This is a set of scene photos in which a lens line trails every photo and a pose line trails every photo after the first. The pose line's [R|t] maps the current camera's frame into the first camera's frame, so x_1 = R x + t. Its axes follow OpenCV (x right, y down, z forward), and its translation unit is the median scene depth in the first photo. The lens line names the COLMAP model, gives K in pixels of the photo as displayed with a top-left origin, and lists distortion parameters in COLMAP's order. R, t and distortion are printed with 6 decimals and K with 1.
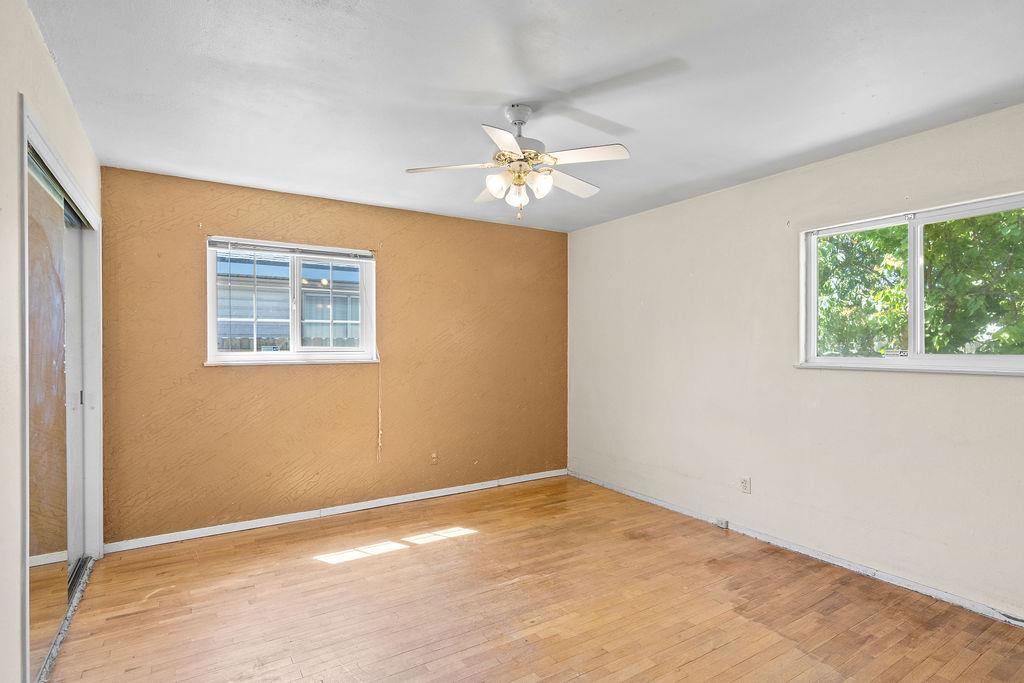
lens RADIAL K [[522.2, 0, 511.6], [0, 522.2, 345.4], [0, 0, 1]] dist [-0.002535, 0.001986]
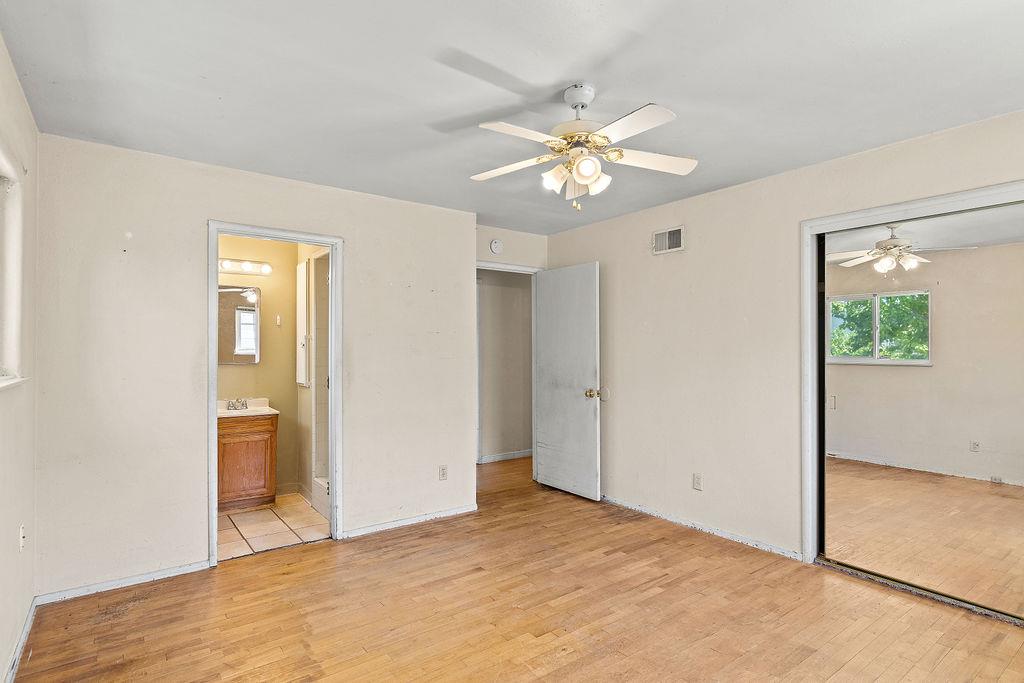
lens RADIAL K [[522.2, 0, 513.5], [0, 522.2, 345.6], [0, 0, 1]] dist [-0.002535, 0.001986]
pose [[-0.997000, 0.001713, -0.077382, 0.199351], [0.002113, 0.999985, -0.005081, -0.000774], [0.077372, -0.005229, -0.996989, 1.910756]]
